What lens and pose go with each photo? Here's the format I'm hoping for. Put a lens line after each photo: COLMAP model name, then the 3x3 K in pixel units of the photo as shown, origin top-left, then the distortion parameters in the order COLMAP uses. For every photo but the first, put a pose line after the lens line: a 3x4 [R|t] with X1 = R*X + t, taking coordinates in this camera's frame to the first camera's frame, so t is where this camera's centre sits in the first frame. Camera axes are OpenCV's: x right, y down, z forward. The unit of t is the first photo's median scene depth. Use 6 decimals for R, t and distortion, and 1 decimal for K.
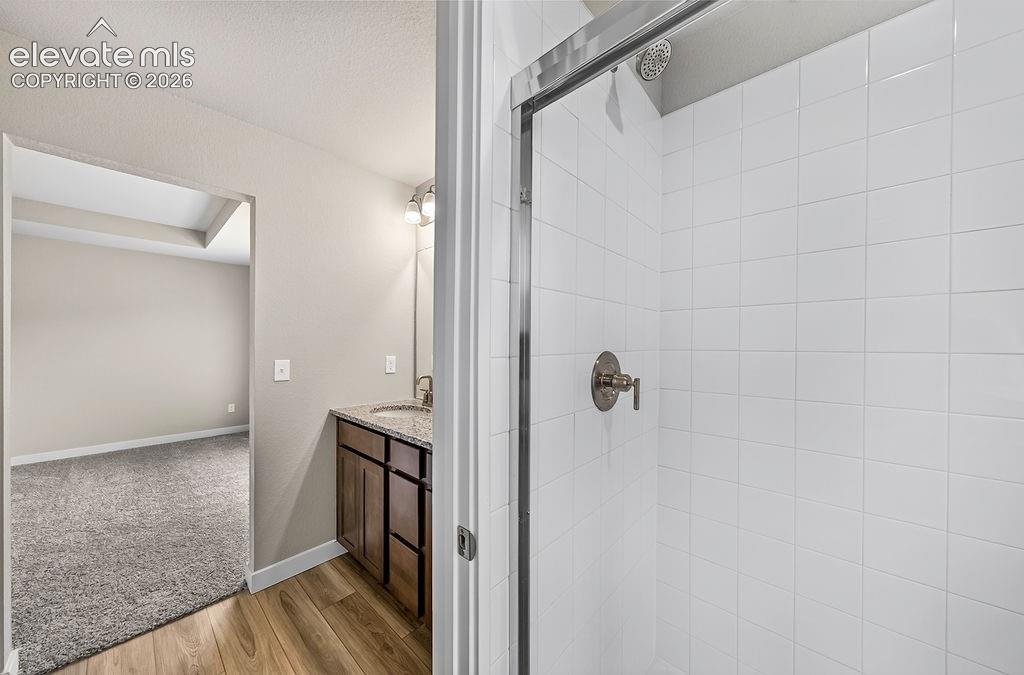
lens RADIAL K [[342.0, 0, 518.7], [0, 342.0, 346.3], [0, 0, 1]] dist [-0.000233, 0.001550]
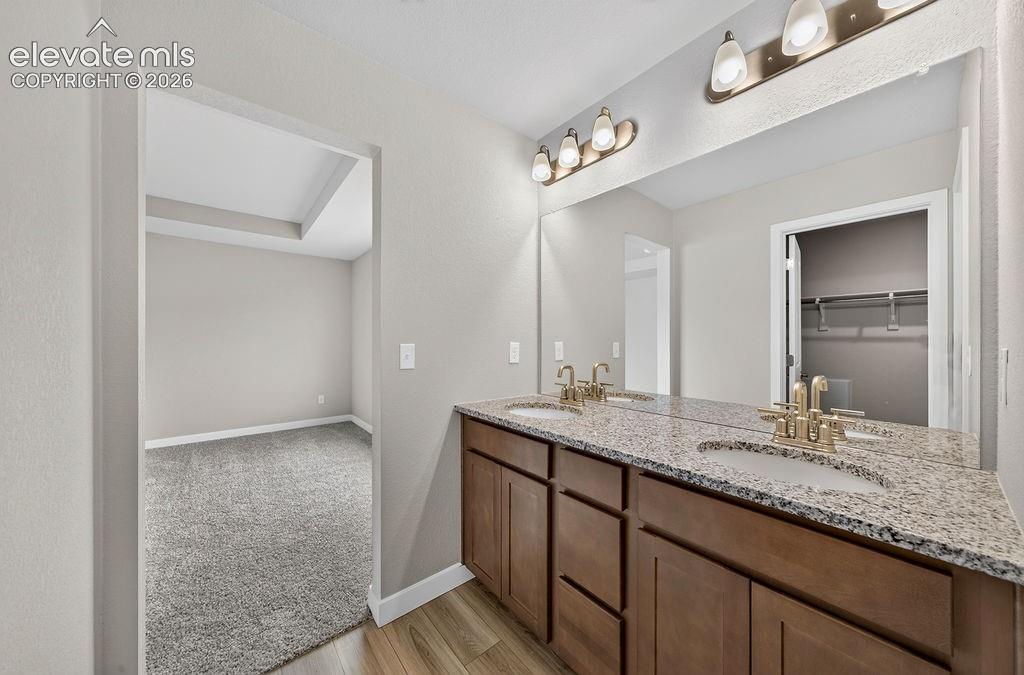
lens RADIAL K [[342.0, 0, 504.6], [0, 342.0, 343.3], [0, 0, 1]] dist [-0.000233, 0.001550]
pose [[0.985846, -0.003830, -0.167611, -0.316670], [0.003490, 0.999991, -0.002324, 0.039782], [0.167618, 0.001706, 0.985851, 0.220542]]
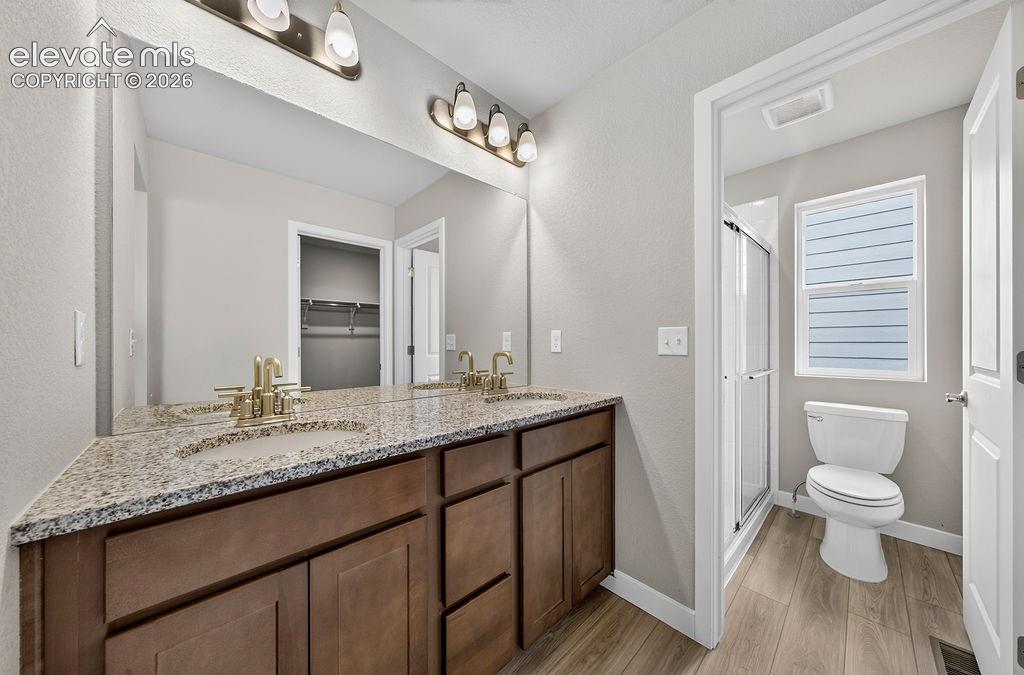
lens RADIAL K [[342.0, 0, 509.7], [0, 342.0, 341.1], [0, 0, 1]] dist [-0.000233, 0.001550]
pose [[0.107913, -0.004539, 0.994150, -1.415443], [0.000186, 0.999990, 0.004545, 0.055983], [-0.994160, -0.000305, 0.107913, 1.137449]]
